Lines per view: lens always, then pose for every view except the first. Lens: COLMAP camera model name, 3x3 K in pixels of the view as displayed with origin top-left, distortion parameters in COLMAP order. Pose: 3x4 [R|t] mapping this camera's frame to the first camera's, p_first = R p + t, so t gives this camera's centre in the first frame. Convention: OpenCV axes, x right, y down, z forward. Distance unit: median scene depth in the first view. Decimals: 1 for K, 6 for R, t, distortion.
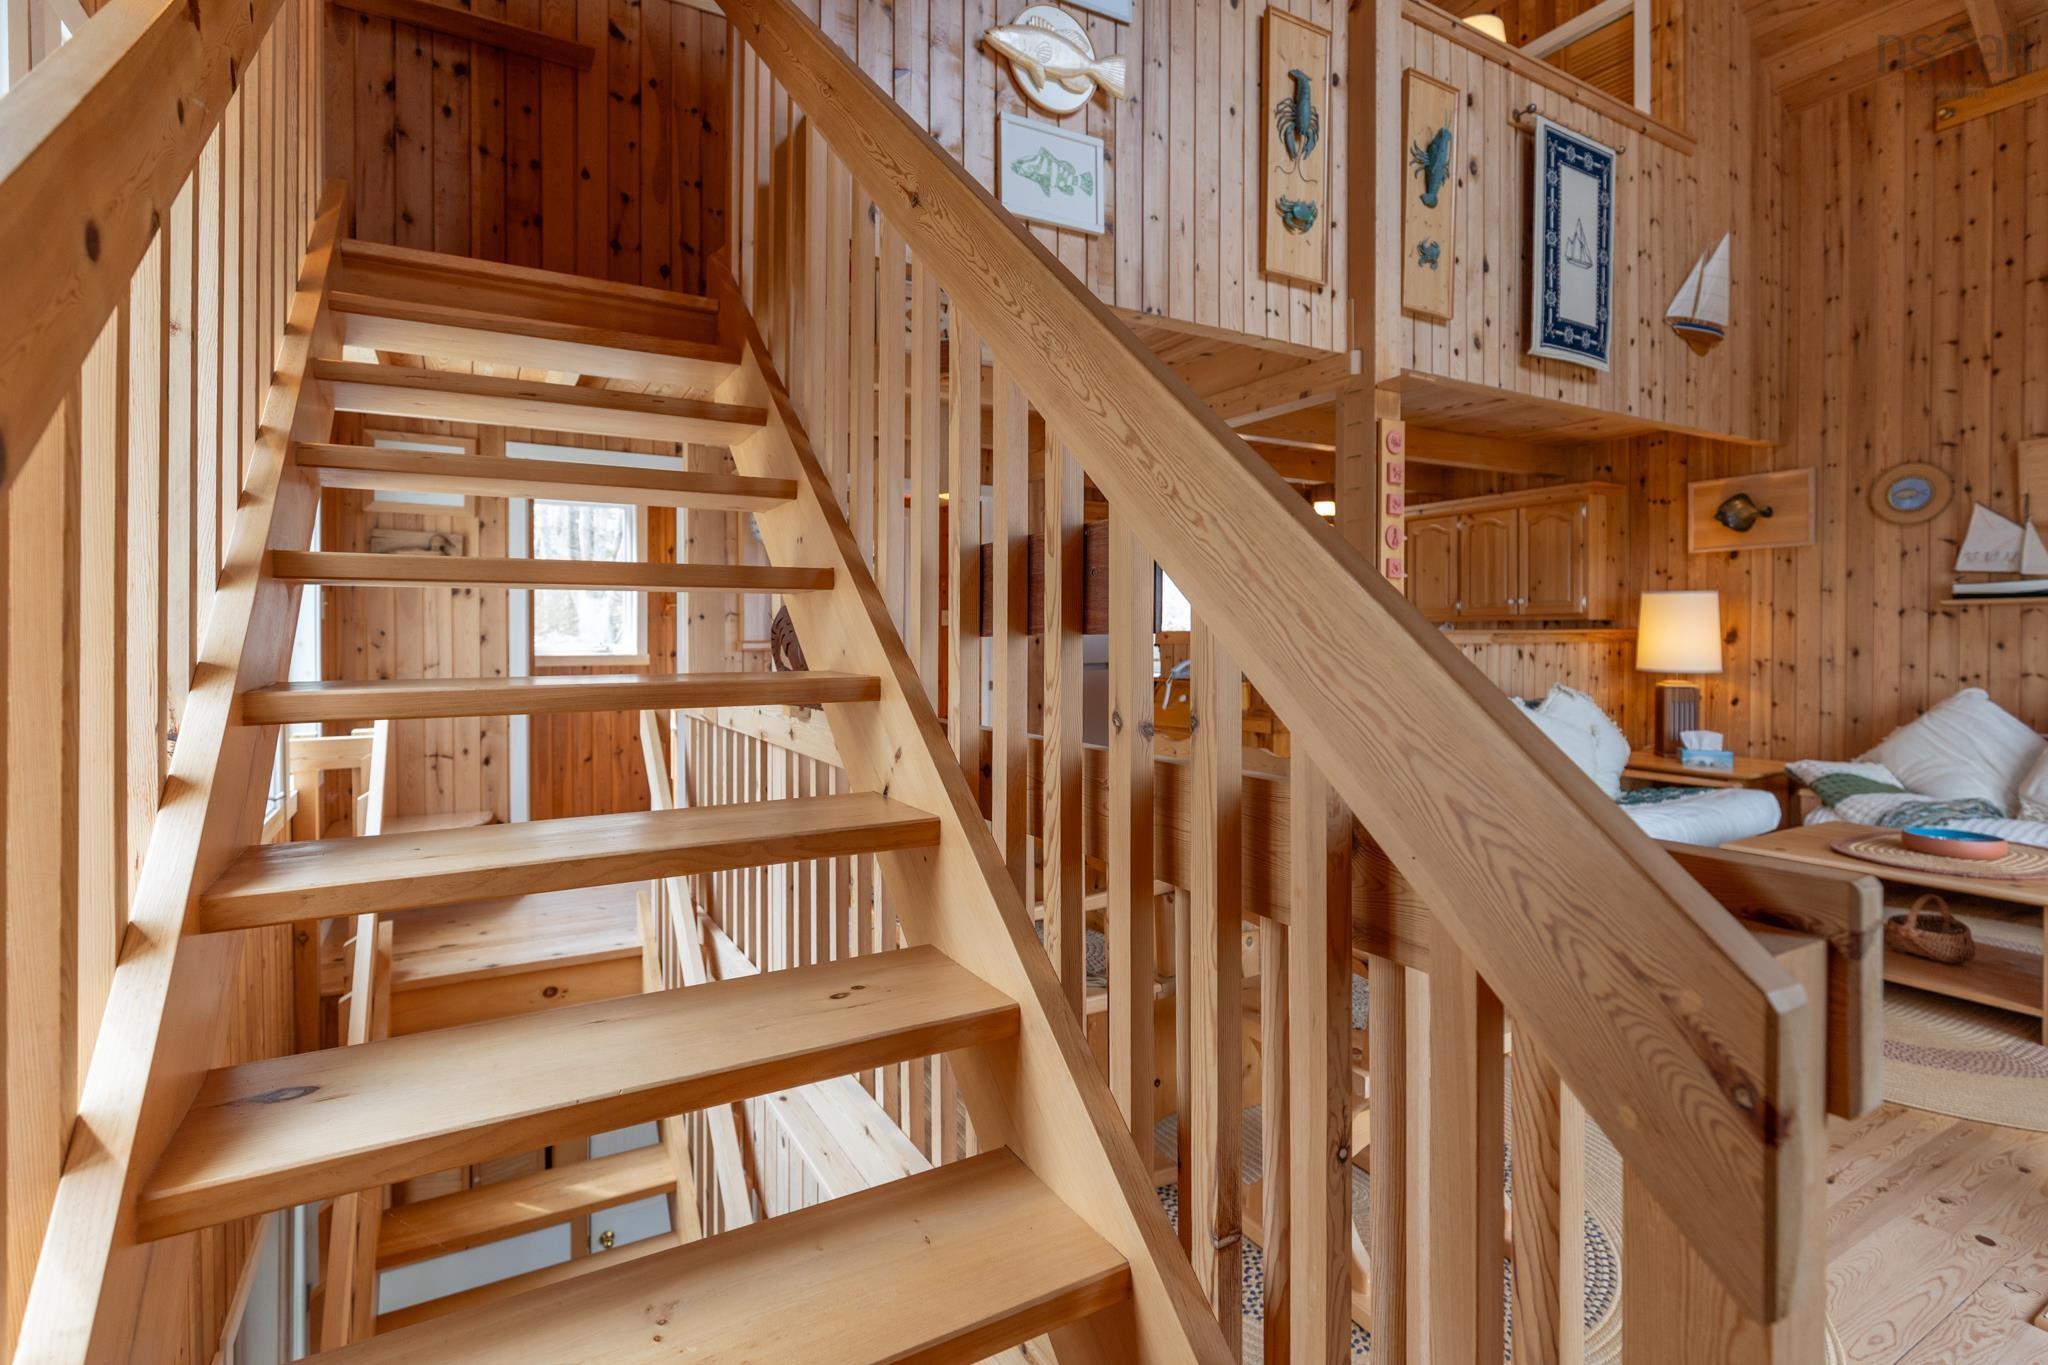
lens RADIAL K [[952.9, 0, 1011.7], [0, 952.9, 659.1], [0, 0, 1]] dist [0.000223, 0.000547]
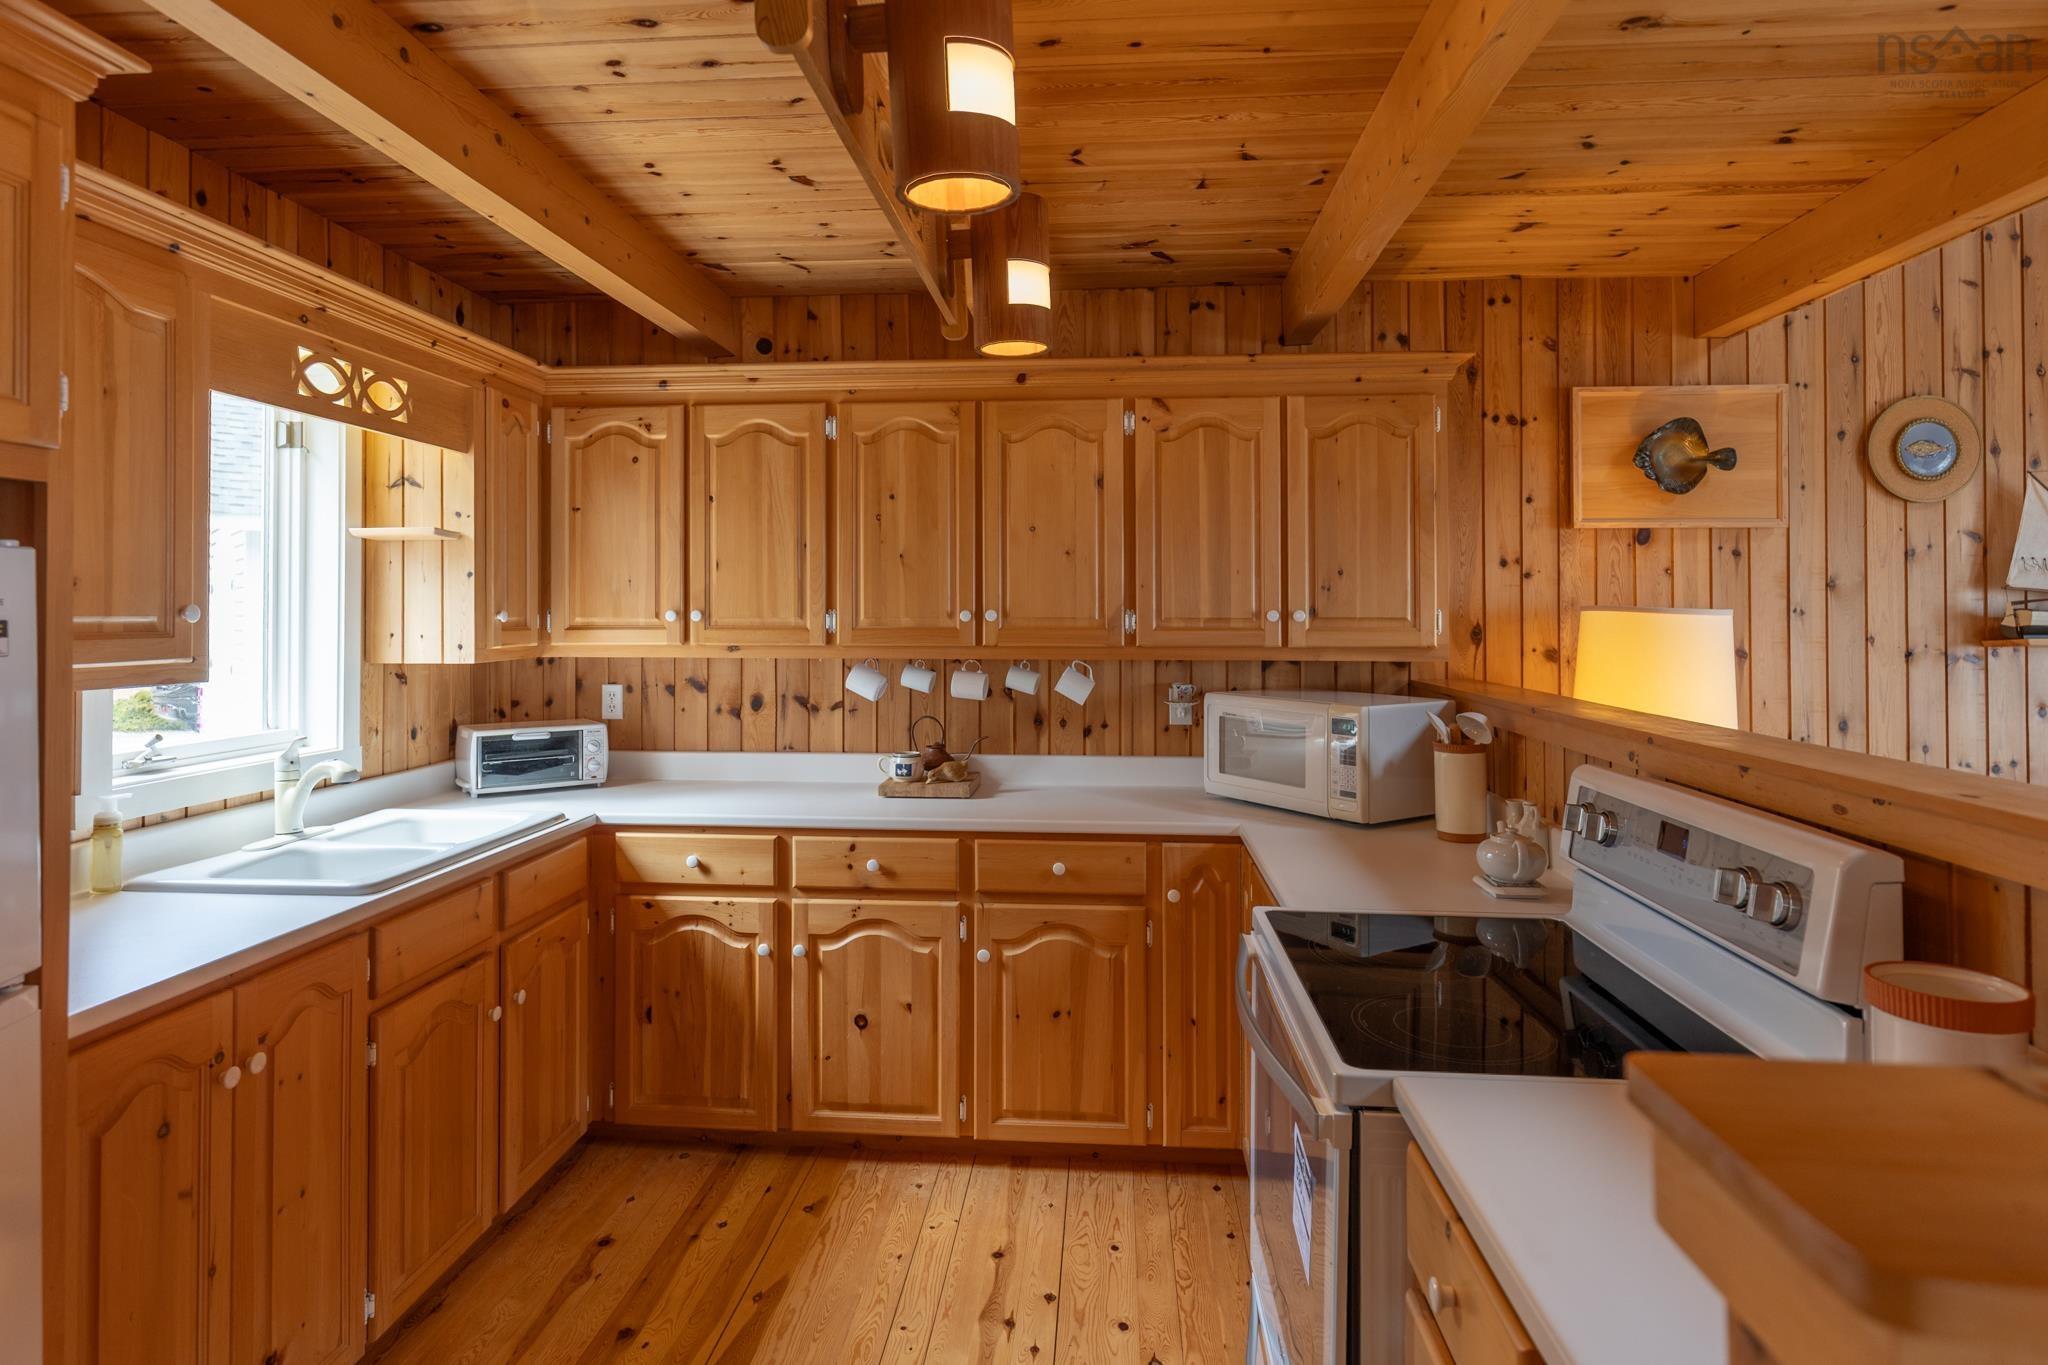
lens RADIAL K [[1145.6, 0, 1012.5], [0, 1145.6, 616.0], [0, 0, 1]] dist [-0.001802, 0.001236]
pose [[0.569329, 0.001557, 0.822108, 0.061919], [0.017836, 0.999739, -0.014245, -0.075937], [-0.821916, 0.022773, 0.569153, 1.110842]]
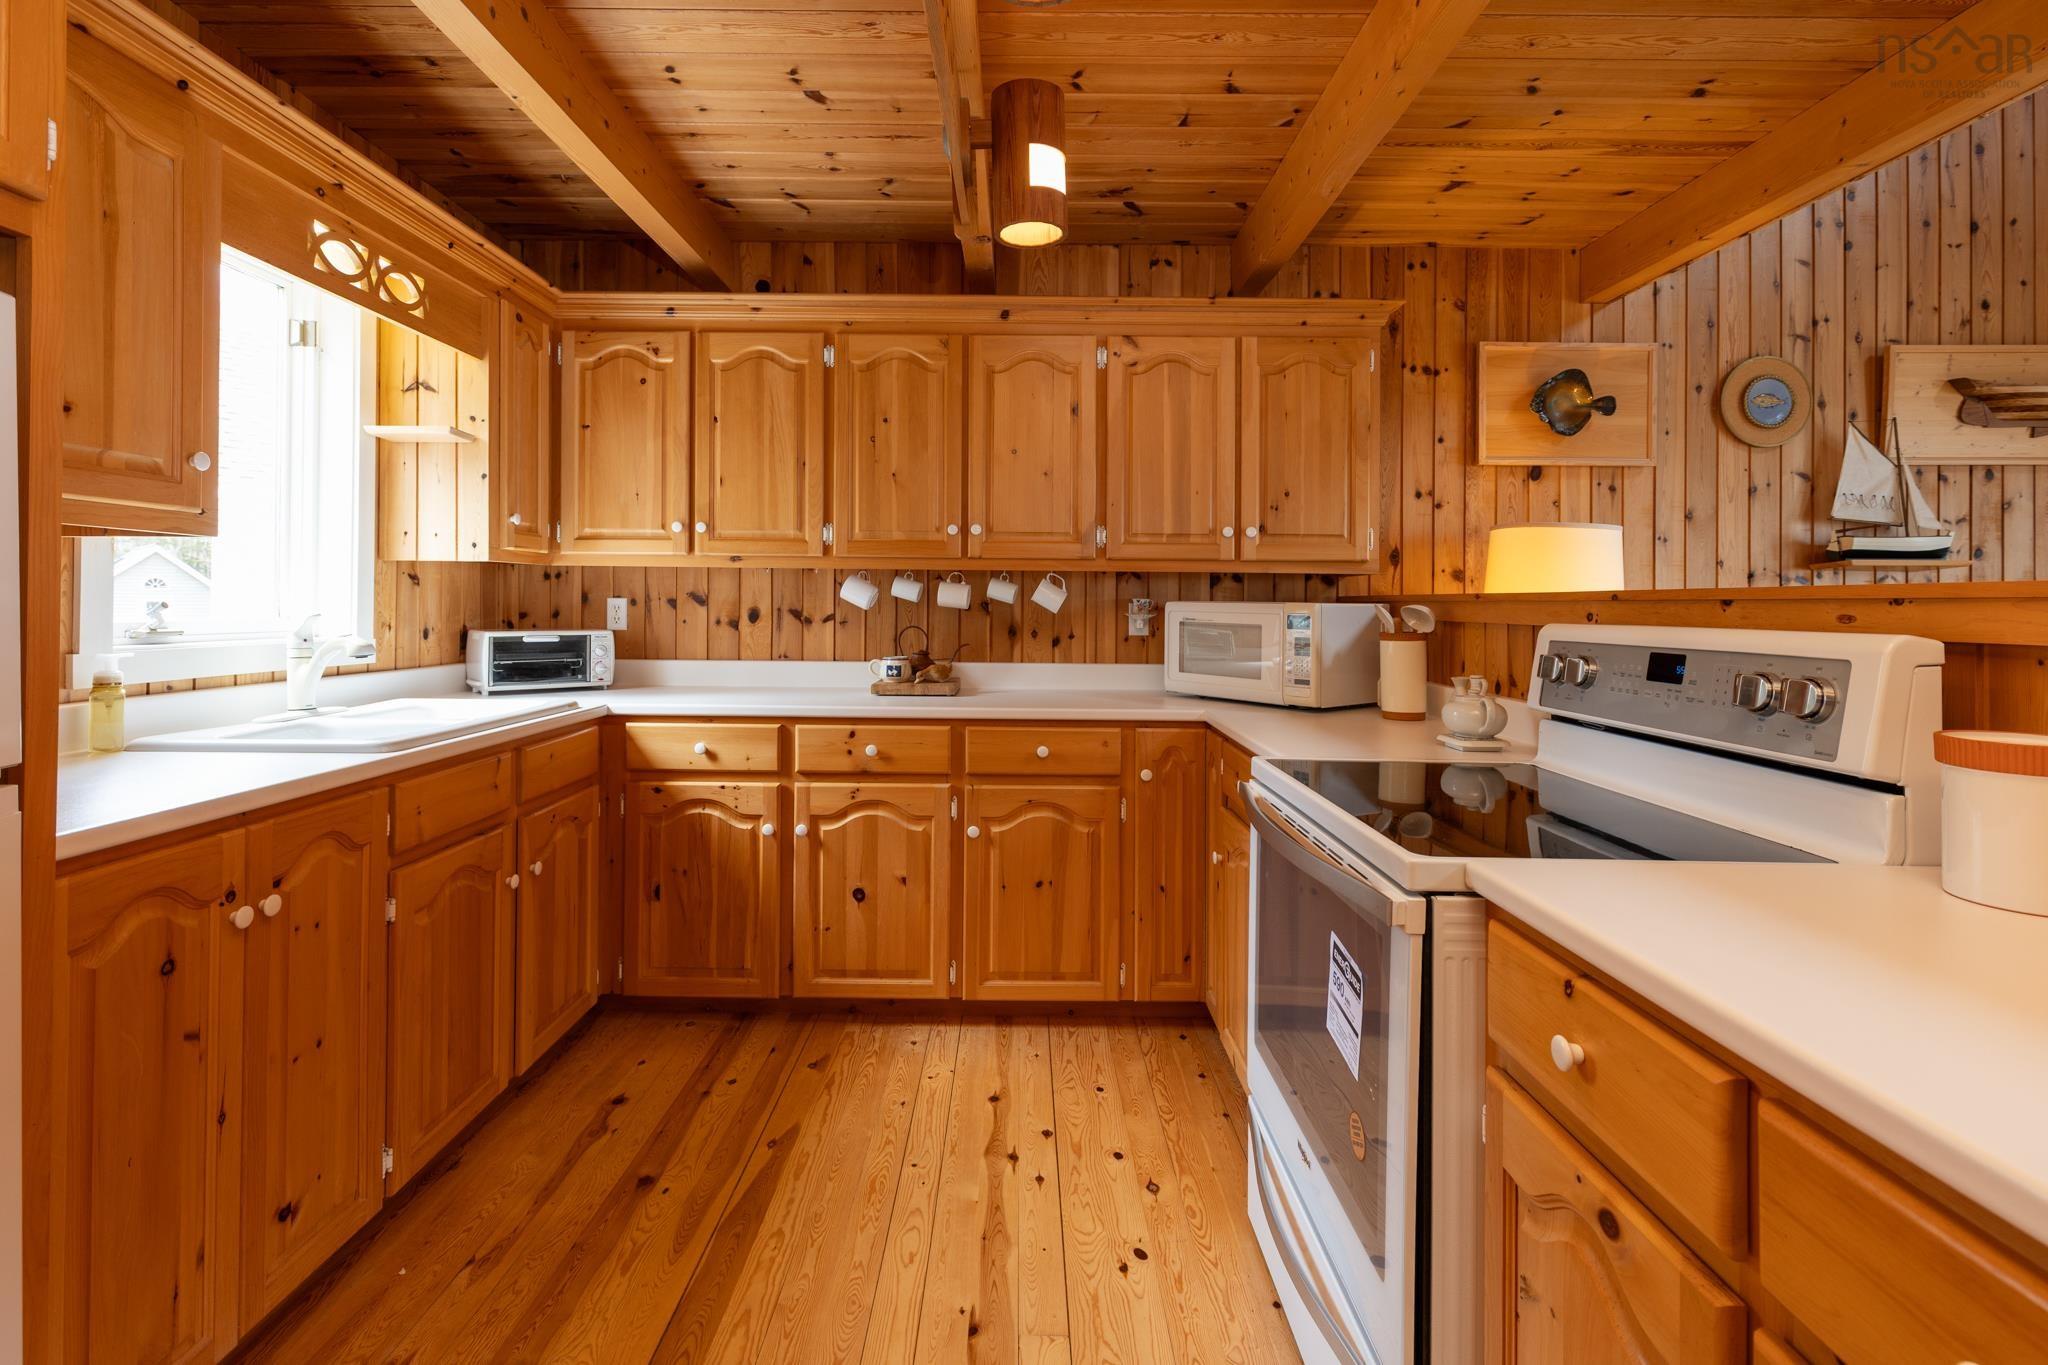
lens RADIAL K [[958.0, 0, 1014.6], [0, 958.0, 614.1], [0, 0, 1]] dist [0.002809, -0.000854]
pose [[0.499486, 0.000823, 0.866321, 0.084704], [0.011266, 0.999909, -0.007446, -0.023821], [-0.866249, 0.013479, 0.499432, 1.176921]]
